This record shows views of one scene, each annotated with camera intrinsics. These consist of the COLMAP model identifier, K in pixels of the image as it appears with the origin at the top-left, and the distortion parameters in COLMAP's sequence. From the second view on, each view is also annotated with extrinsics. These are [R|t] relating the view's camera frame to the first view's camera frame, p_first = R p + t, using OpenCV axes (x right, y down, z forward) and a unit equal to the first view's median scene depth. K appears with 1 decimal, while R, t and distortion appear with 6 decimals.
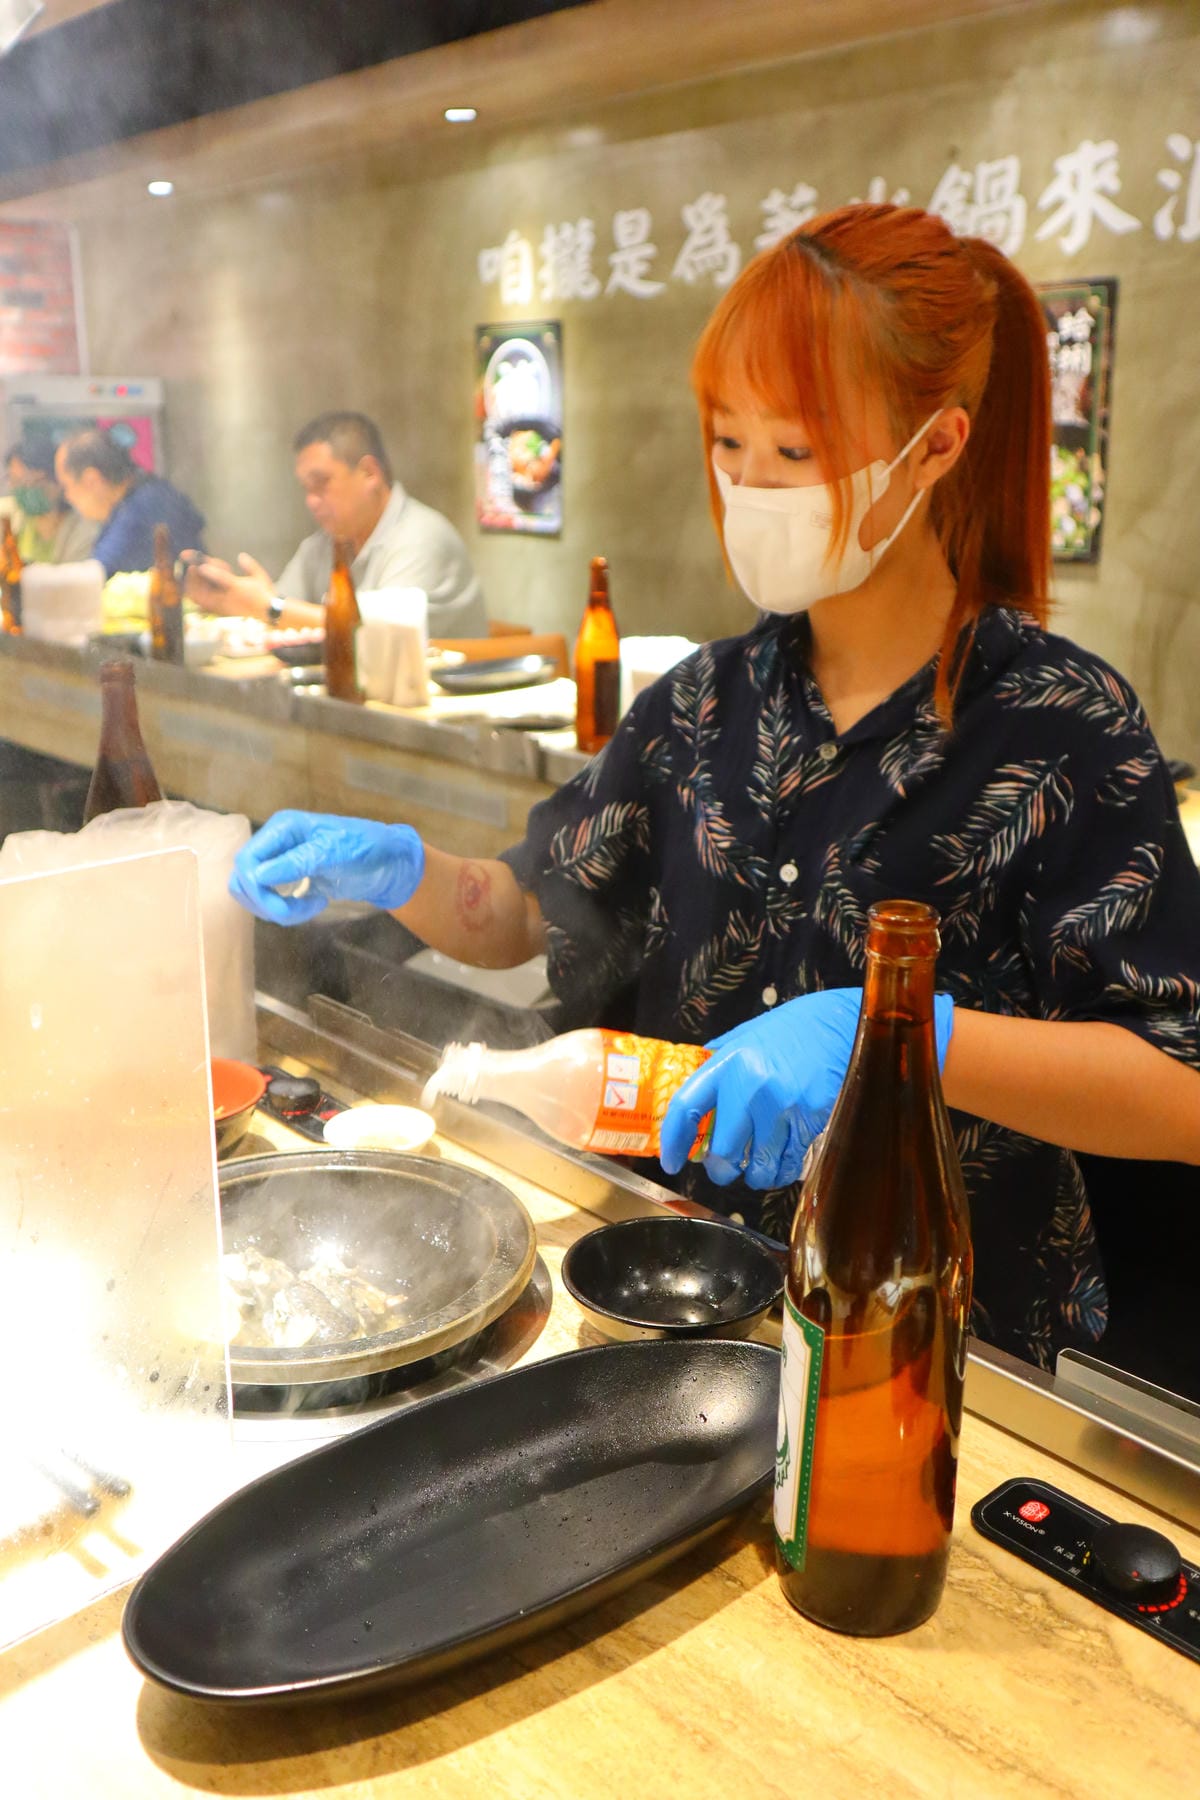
lens RADIAL K [[1588.2, 0, 600.0], [0, 1588.2, 900.0], [0, 0, 1]] dist [-0.100587, 0.161921]
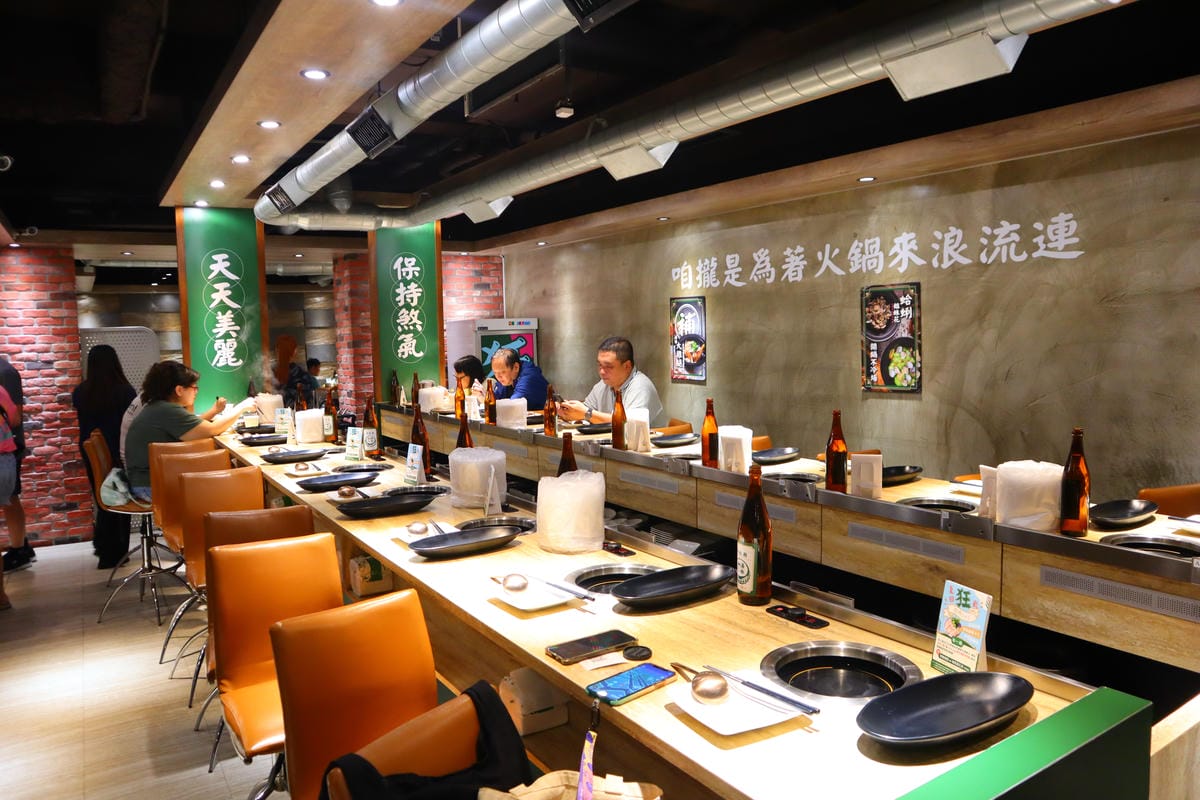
lens RADIAL K [[847.5, 0, 600.0], [0, 847.5, 400.0], [0, 0, 1]] dist [-0.078727, 0.001163]
pose [[0.986107, -0.014978, -0.165435, 0.038242], [-0.017274, 0.981280, -0.191811, 0.056030], [0.165211, 0.192004, 0.967388, -0.342678]]
